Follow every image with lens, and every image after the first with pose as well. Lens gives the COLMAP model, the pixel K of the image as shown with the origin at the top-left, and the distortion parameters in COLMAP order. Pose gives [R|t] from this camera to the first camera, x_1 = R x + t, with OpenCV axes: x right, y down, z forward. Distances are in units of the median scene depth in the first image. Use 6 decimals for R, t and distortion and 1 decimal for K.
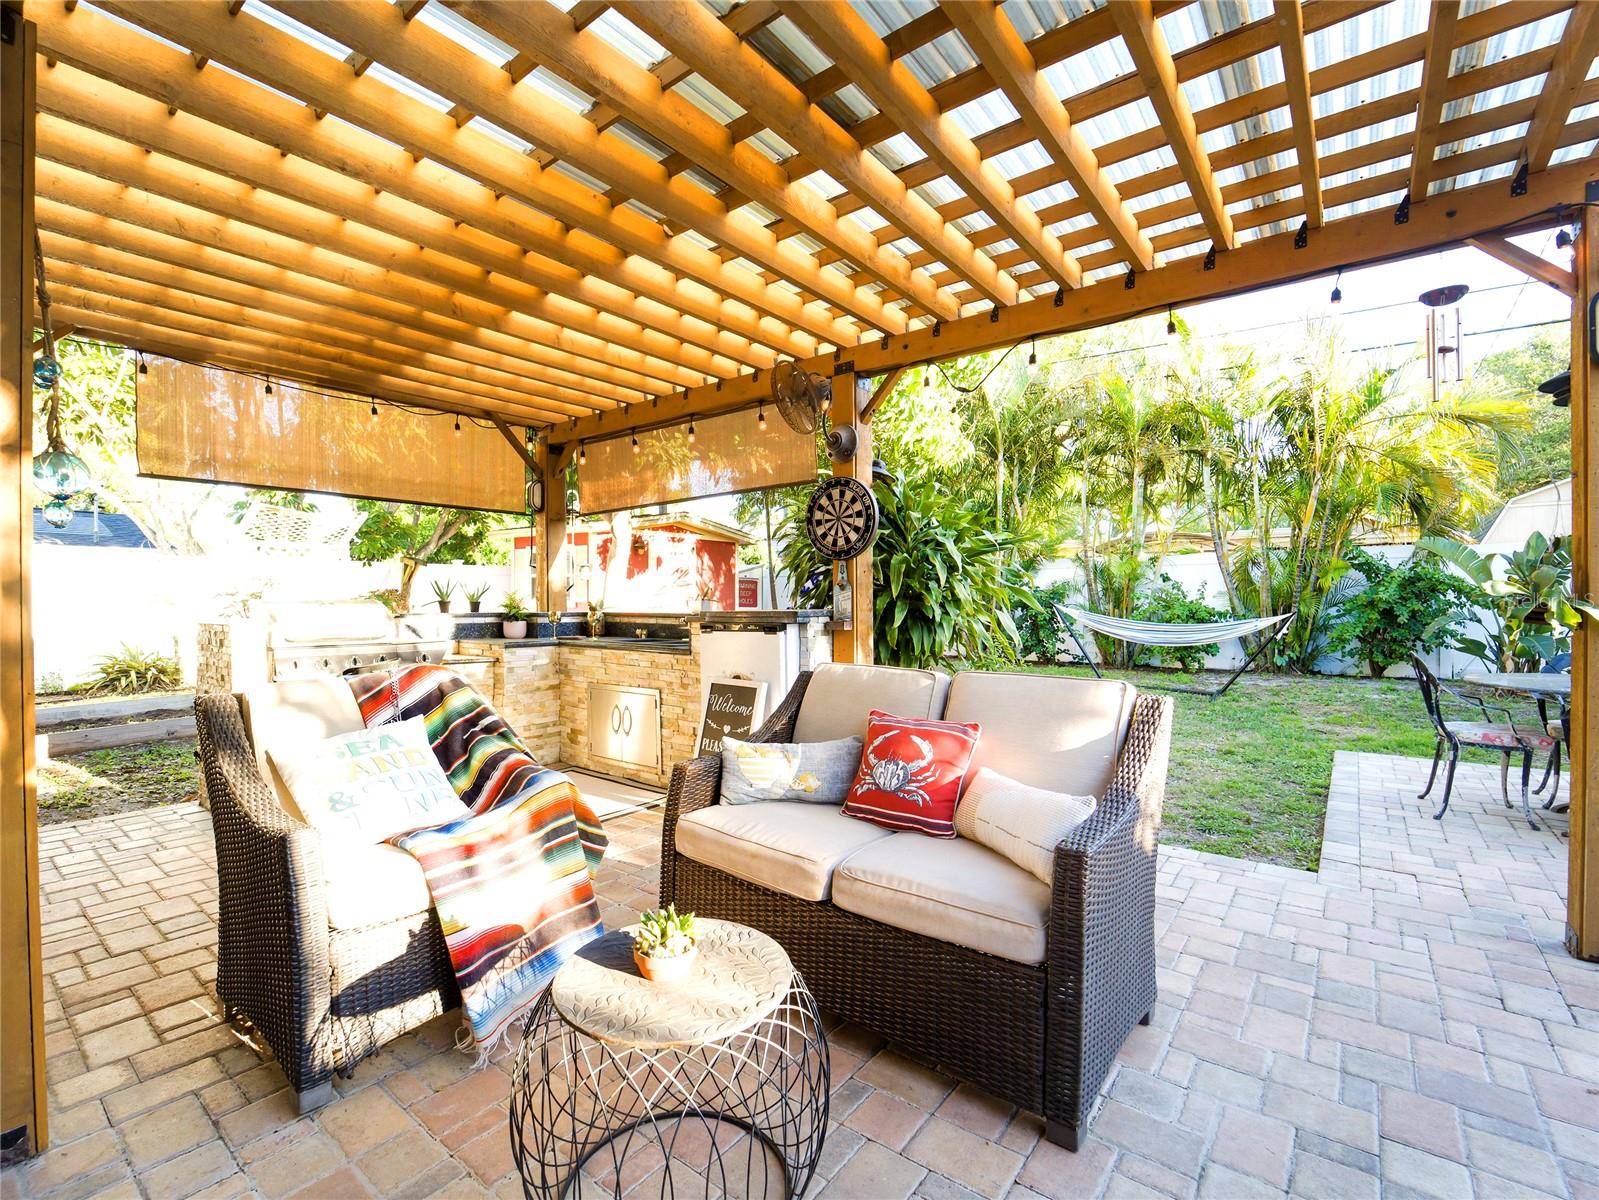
lens RADIAL K [[721.2, 0, 794.6], [0, 721.2, 602.7], [0, 0, 1]] dist [-0.018890, -0.001072]
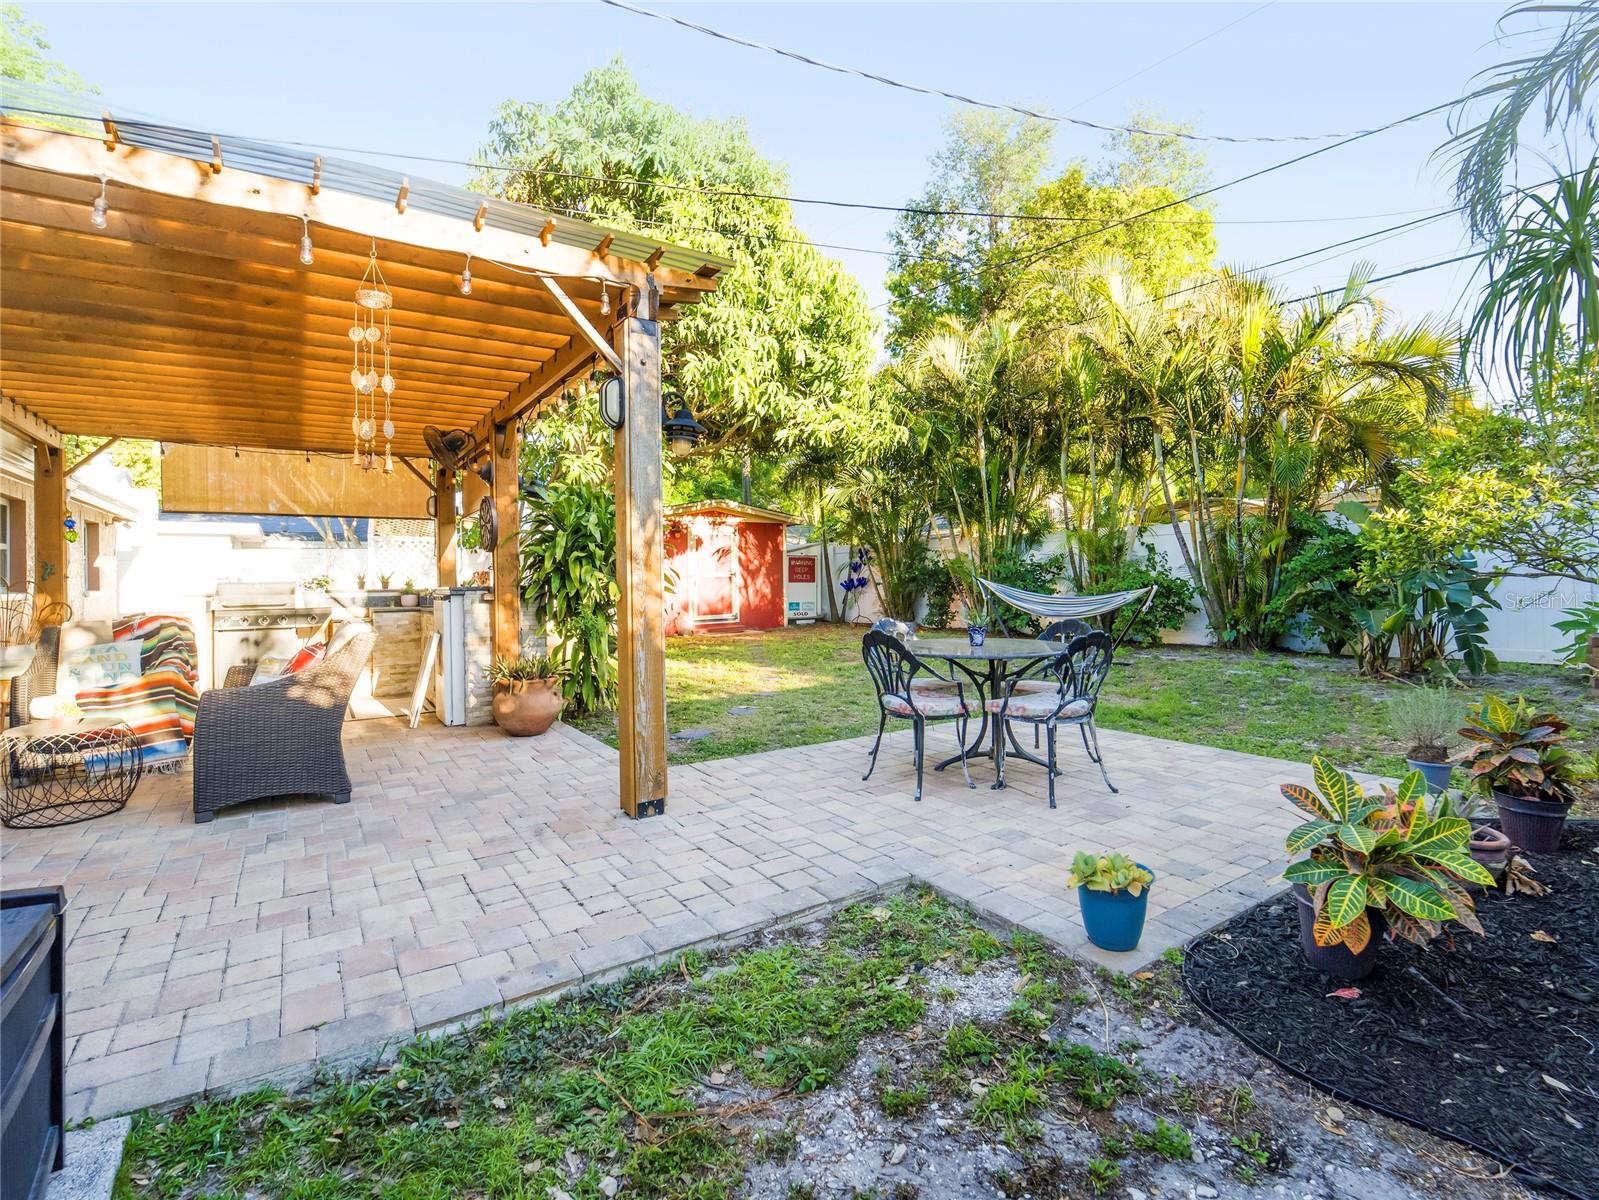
lens RADIAL K [[729.7, 0, 793.1], [0, 729.7, 601.3], [0, 0, 1]] dist [-0.017380, -0.003345]
pose [[0.951127, 0.001714, -0.308794, 0.380292], [0.008980, 0.999408, 0.033209, -0.001231], [0.308668, -0.034359, 0.950549, -0.077734]]
